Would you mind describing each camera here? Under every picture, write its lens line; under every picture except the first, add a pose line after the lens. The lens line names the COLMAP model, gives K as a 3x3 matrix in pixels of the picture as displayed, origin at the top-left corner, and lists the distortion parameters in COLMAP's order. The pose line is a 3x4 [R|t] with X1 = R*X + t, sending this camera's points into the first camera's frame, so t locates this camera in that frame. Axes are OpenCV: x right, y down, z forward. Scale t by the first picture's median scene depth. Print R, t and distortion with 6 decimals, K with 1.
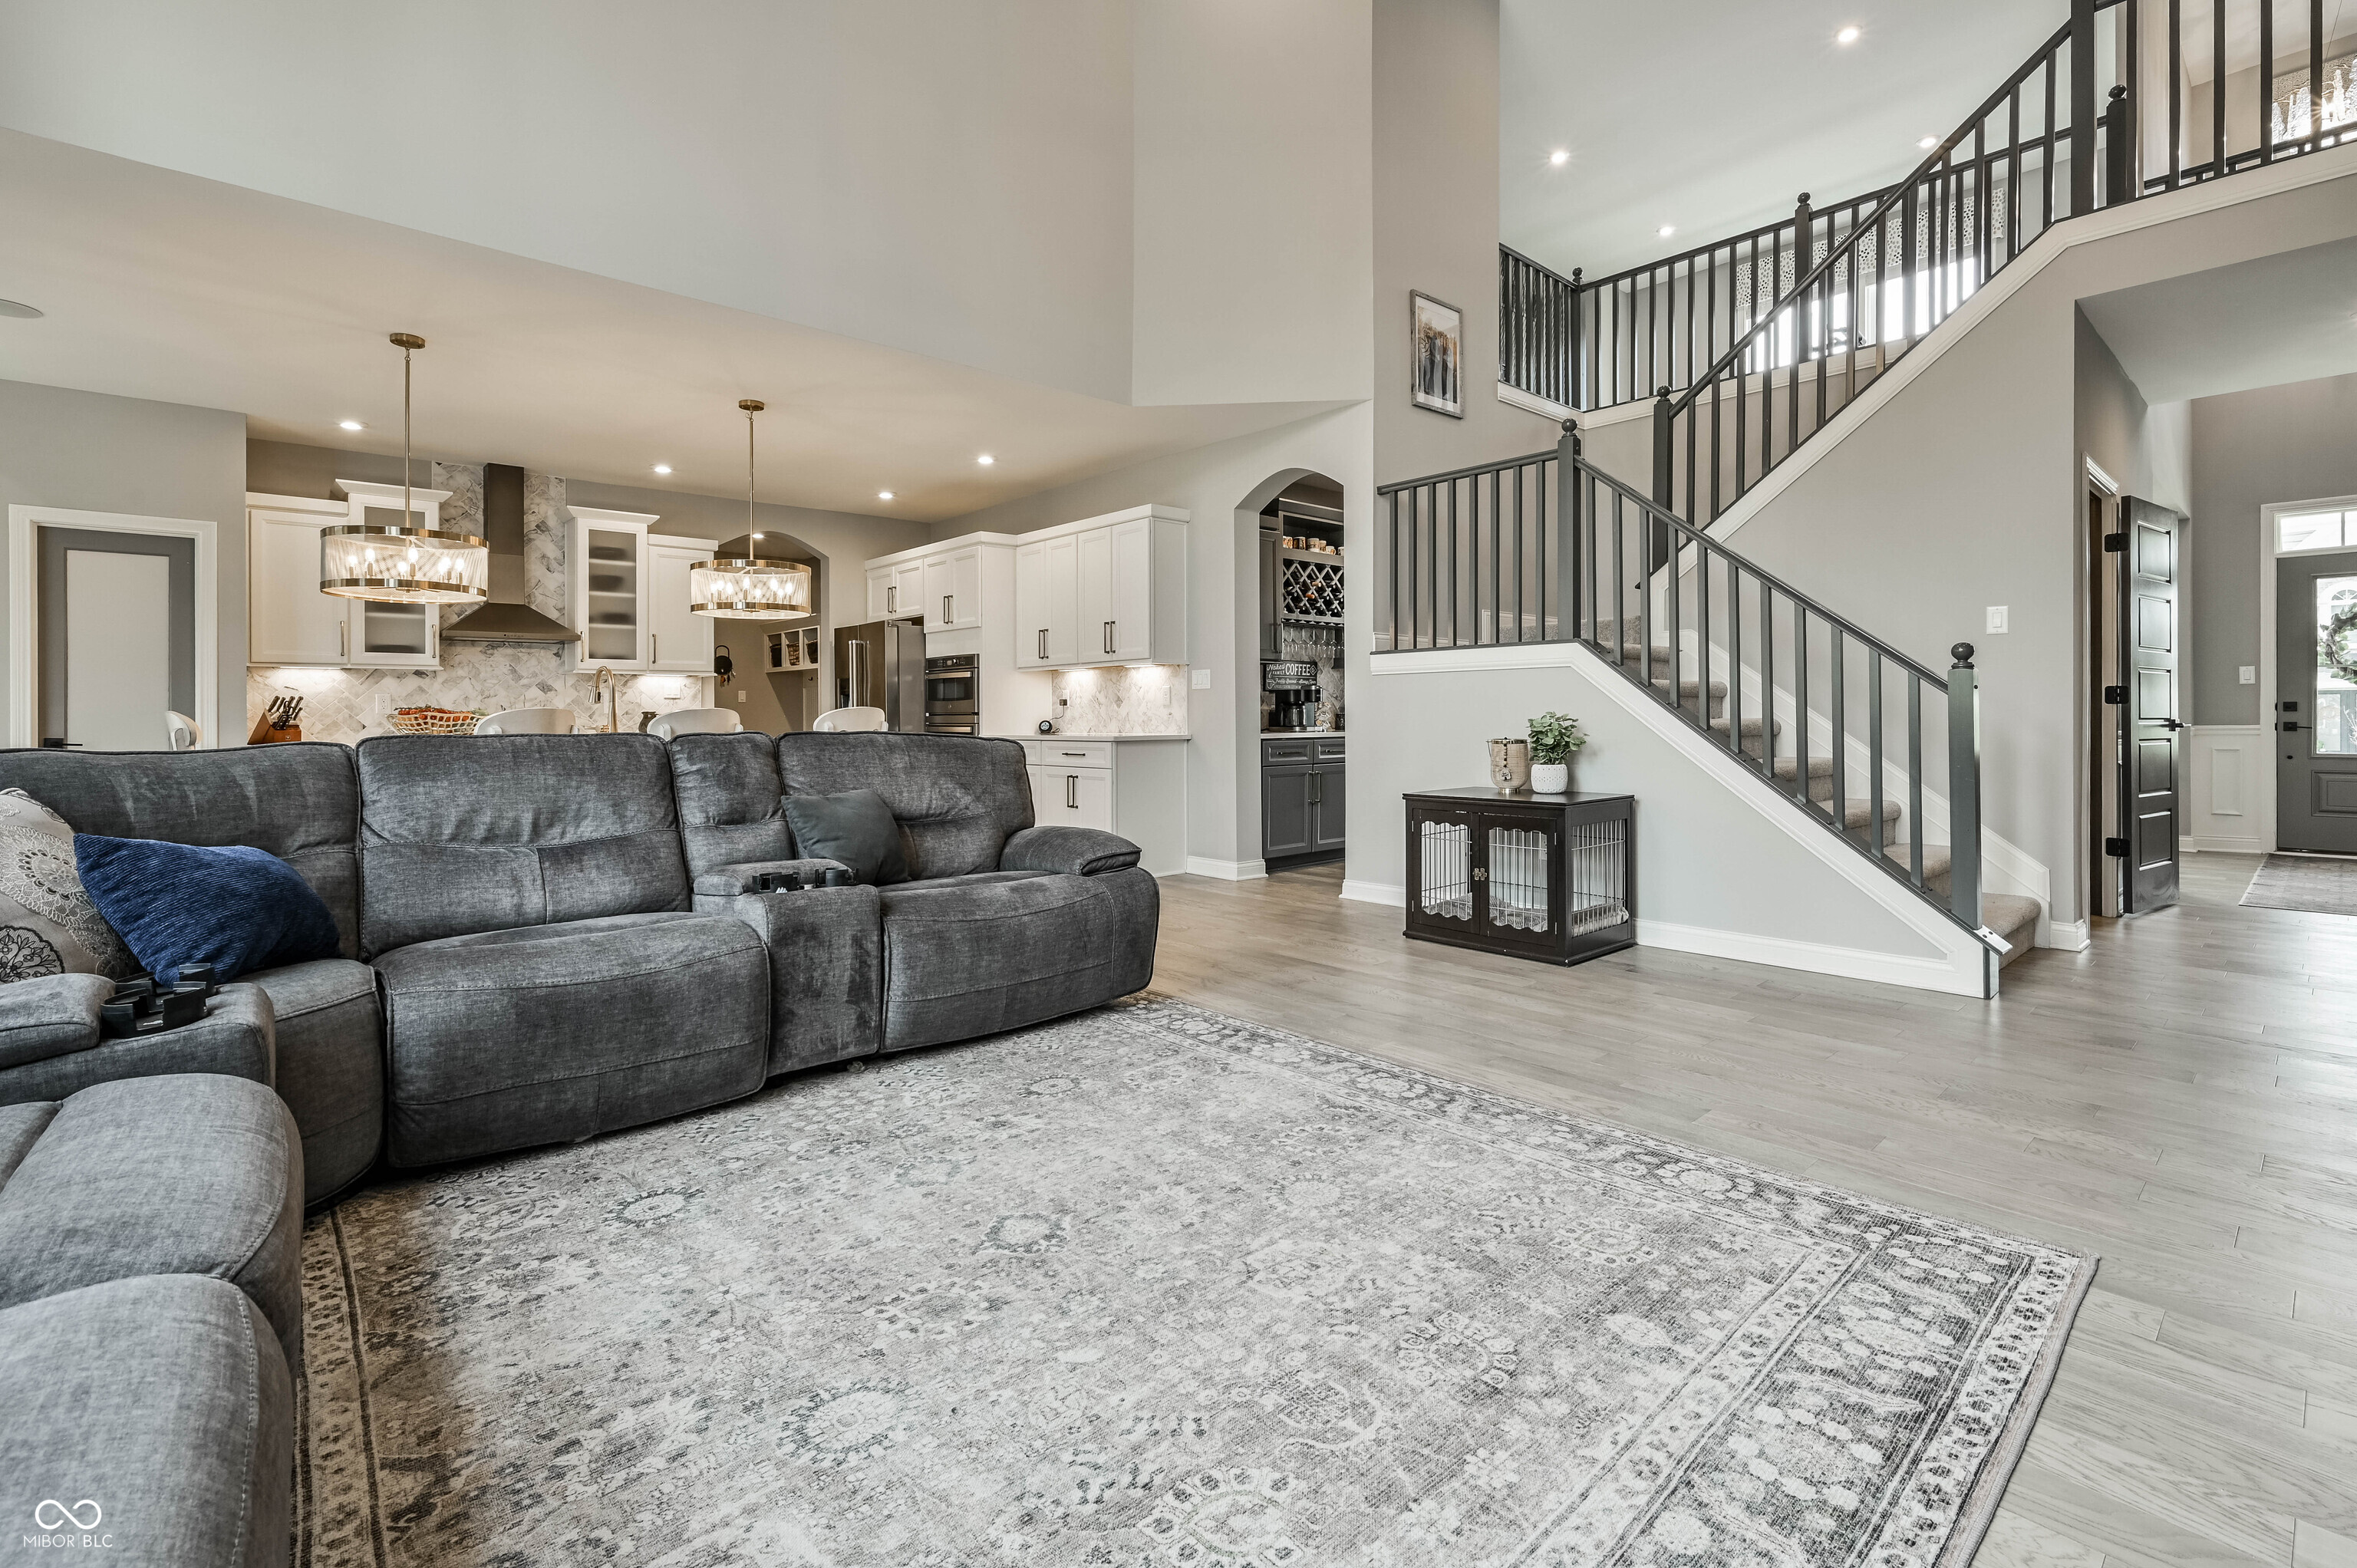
lens RADIAL K [[1071.6, 0, 1173.4], [0, 1071.6, 702.3], [0, 0, 1]] dist [-0.001195, 0.001973]
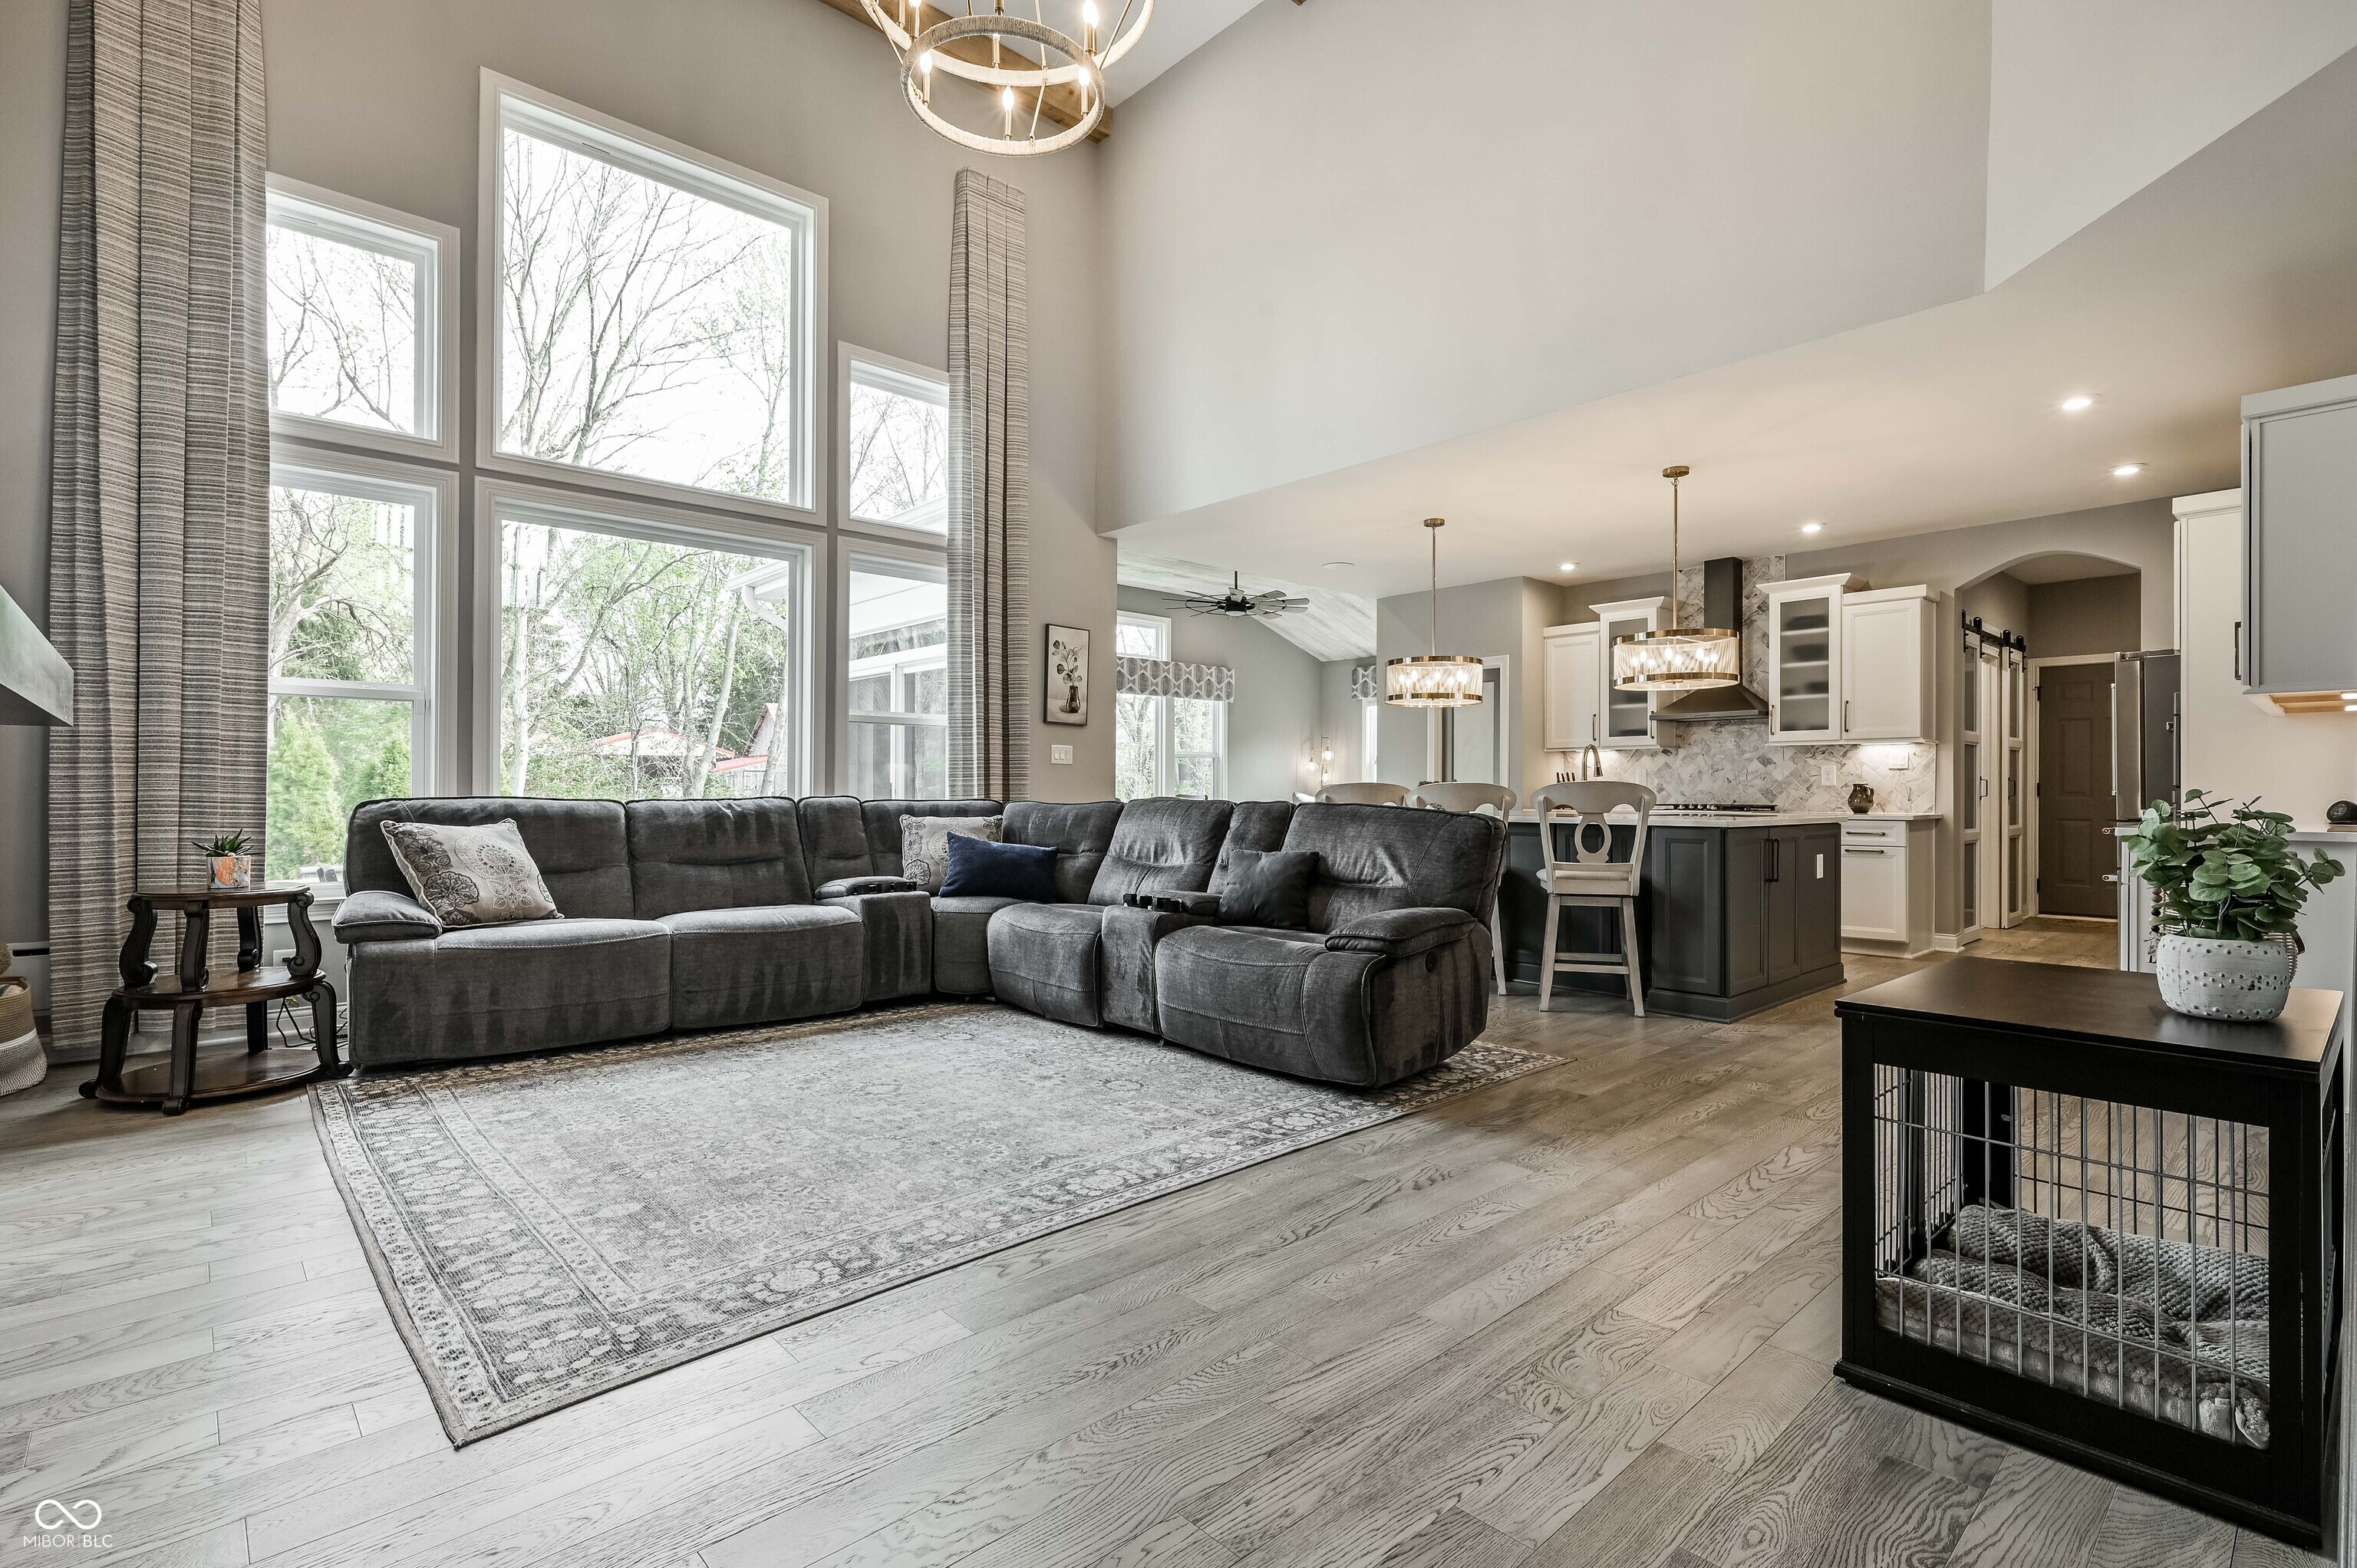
lens RADIAL K [[1071.6, 0, 1173.3], [0, 1071.6, 786.1], [0, 0, 1]] dist [-0.001195, 0.001973]
pose [[0.016008, 0.003894, -0.999864, 1.076552], [0.010653, 0.999935, 0.004065, 0.001301], [0.999815, -0.010717, 0.015965, 0.978477]]
